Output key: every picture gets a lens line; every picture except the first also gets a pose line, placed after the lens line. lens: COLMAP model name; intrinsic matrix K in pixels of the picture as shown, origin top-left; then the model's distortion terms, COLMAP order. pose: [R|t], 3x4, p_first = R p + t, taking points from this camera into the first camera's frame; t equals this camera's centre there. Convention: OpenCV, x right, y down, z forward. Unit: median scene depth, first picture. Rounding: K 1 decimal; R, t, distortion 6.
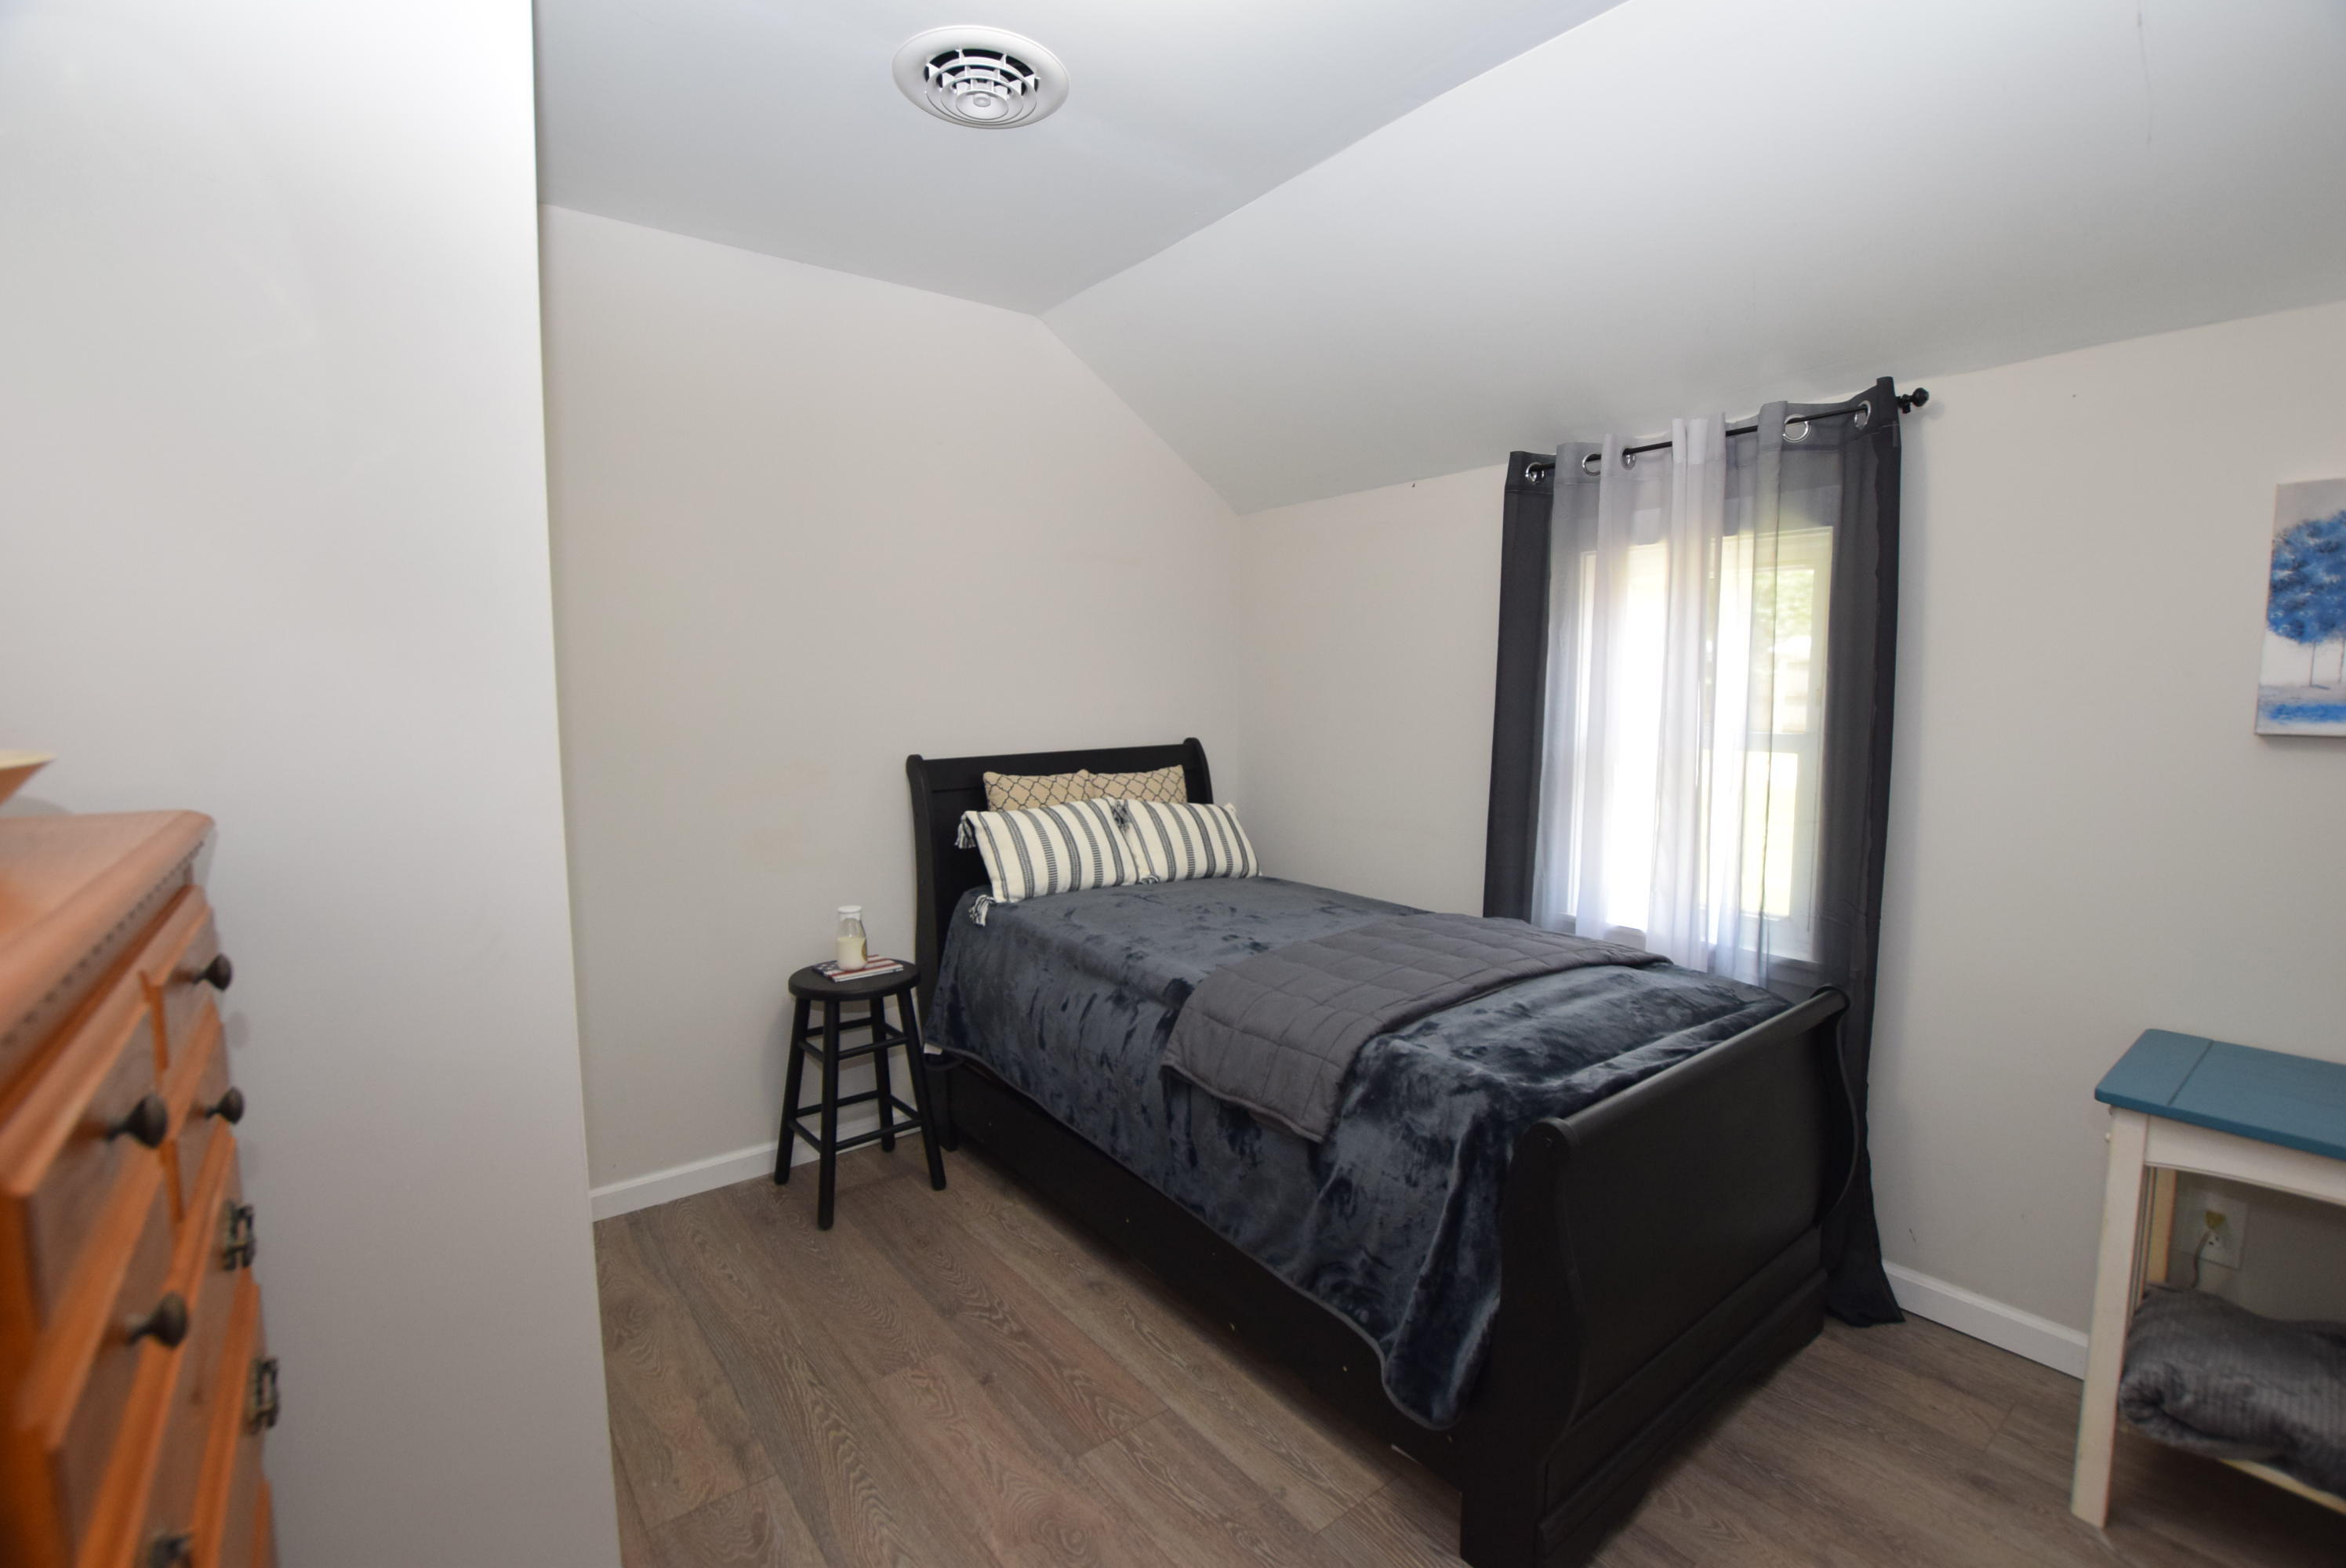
lens RADIAL K [[1028.7, 0, 1175.1], [0, 1028.7, 783.0], [0, 0, 1]] dist [-0.025163, 0.000526]
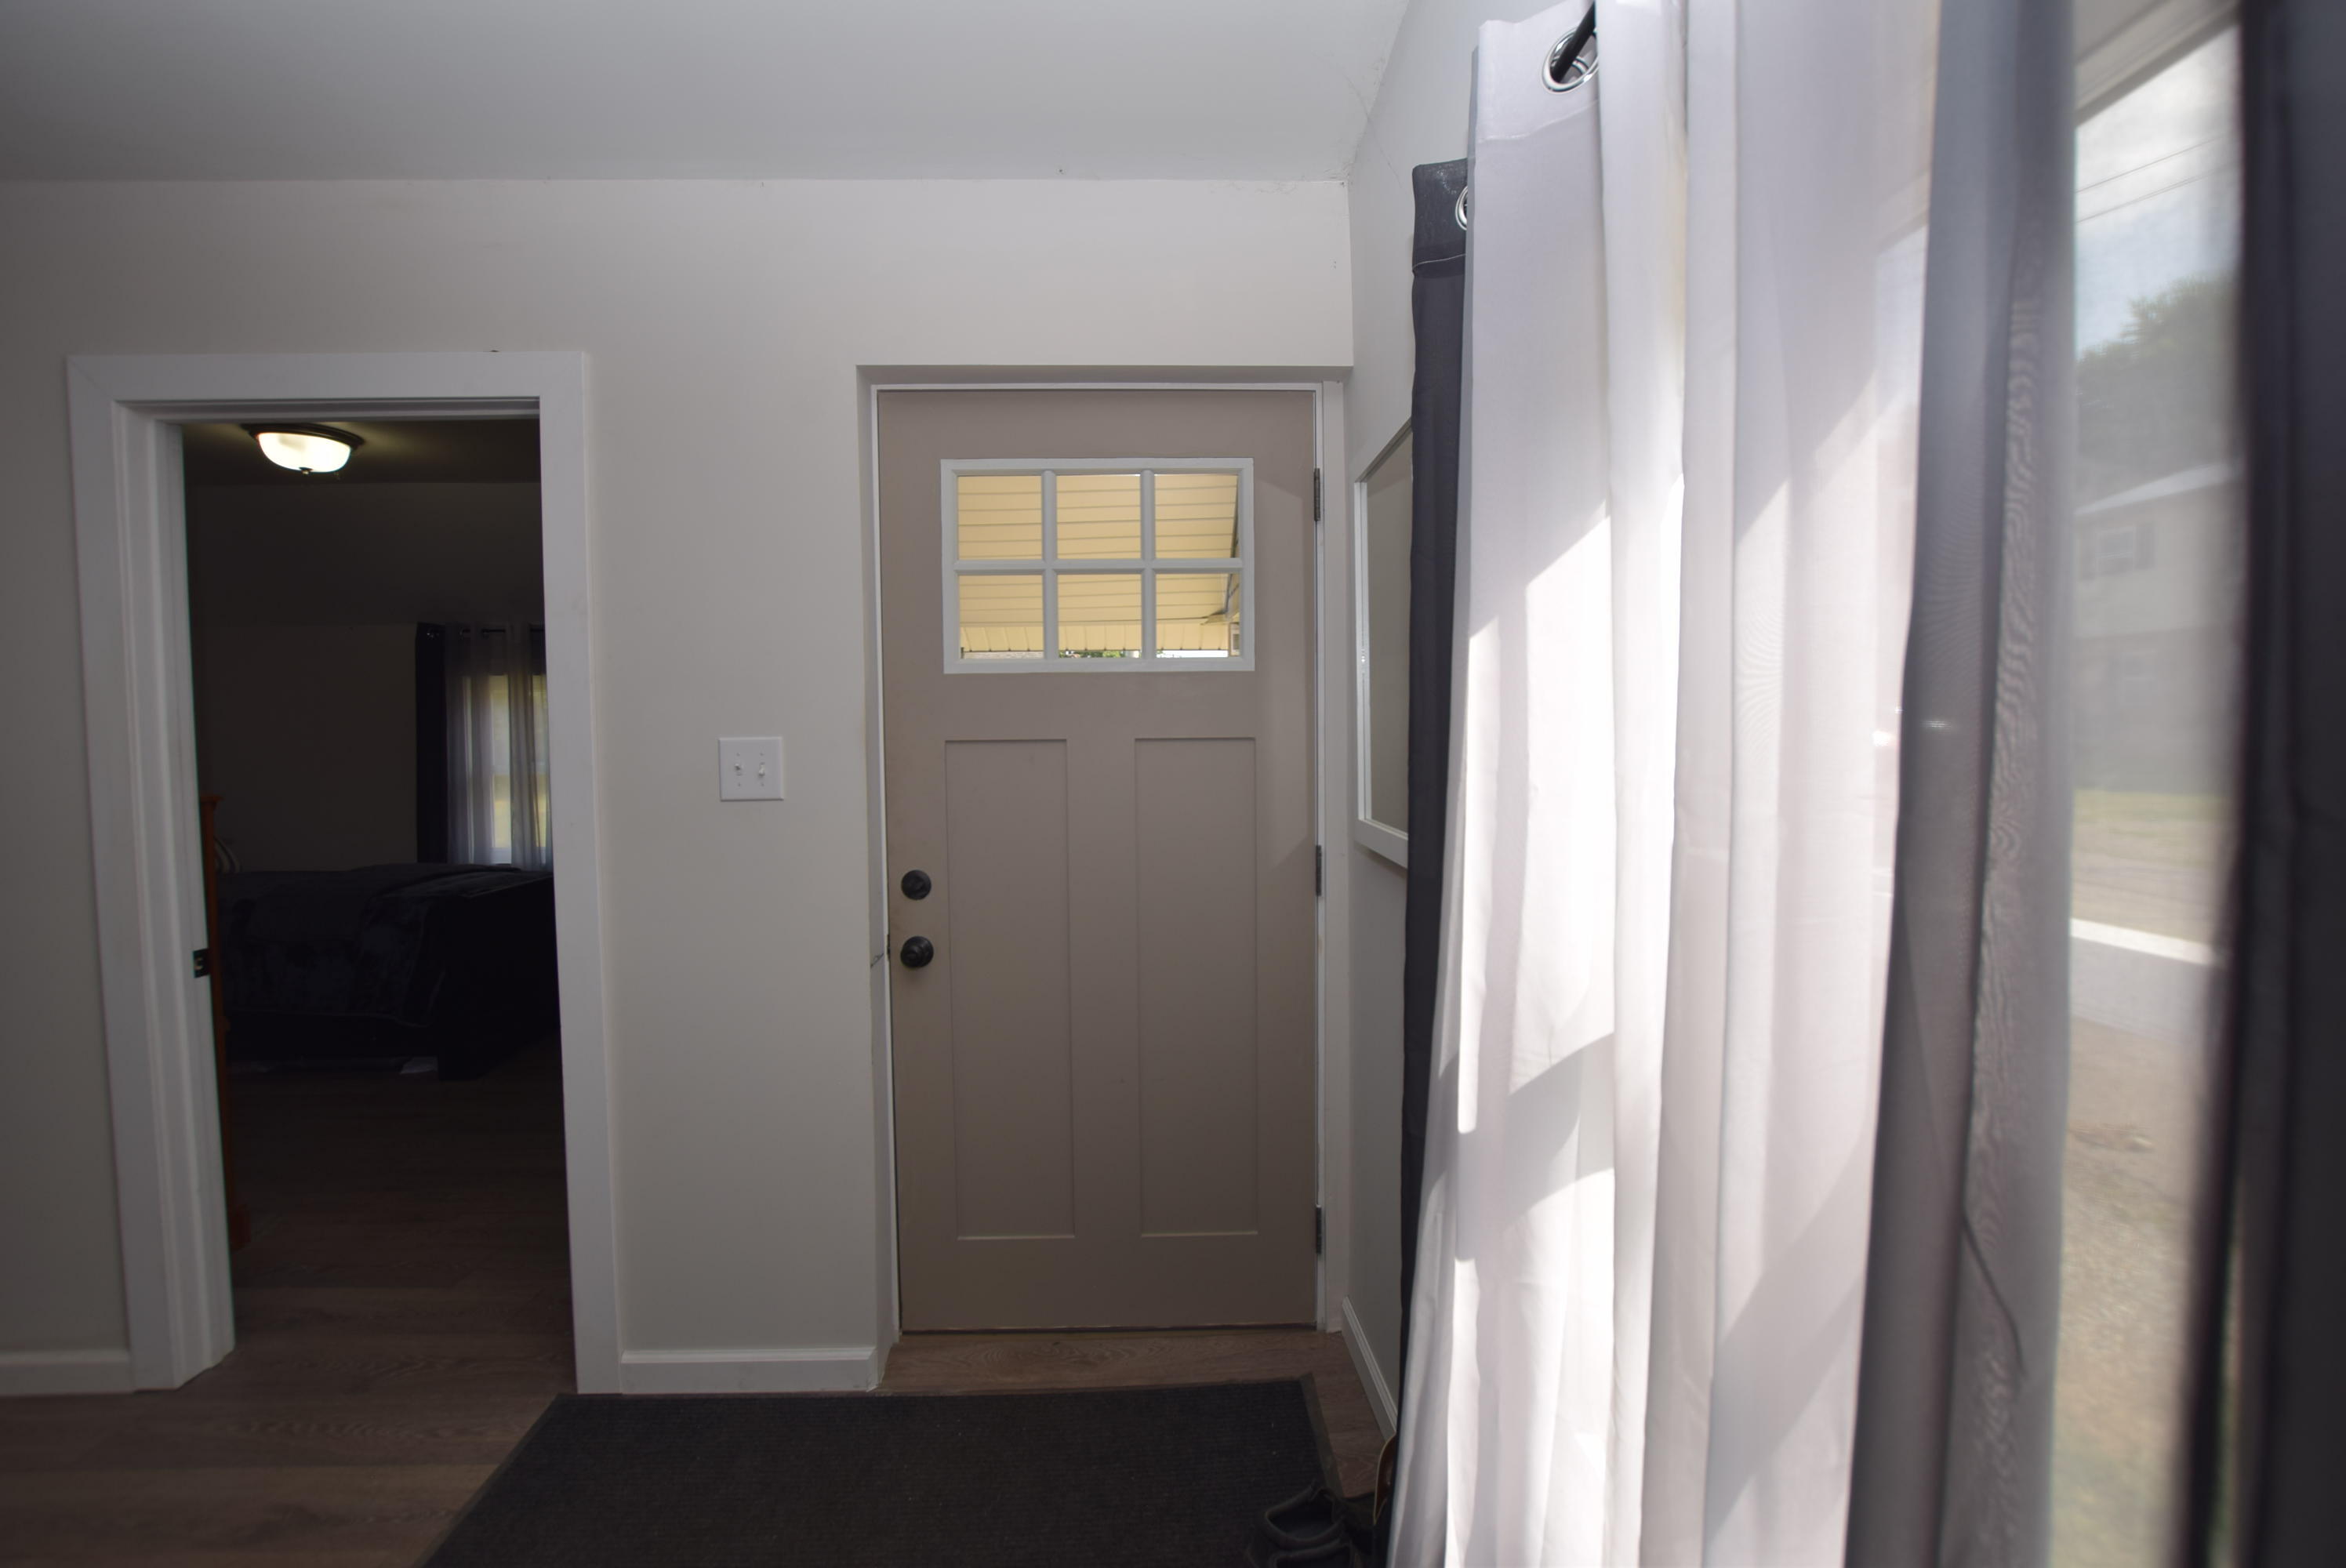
lens RADIAL K [[1028.7, 0, 1162.0], [0, 1028.7, 779.6], [0, 0, 1]] dist [-0.025163, 0.000526]
pose [[0.583582, -0.038067, 0.811162, -0.427033], [0.083555, 0.996414, -0.013353, 0.115555], [-0.807744, 0.075569, 0.584670, -1.261836]]
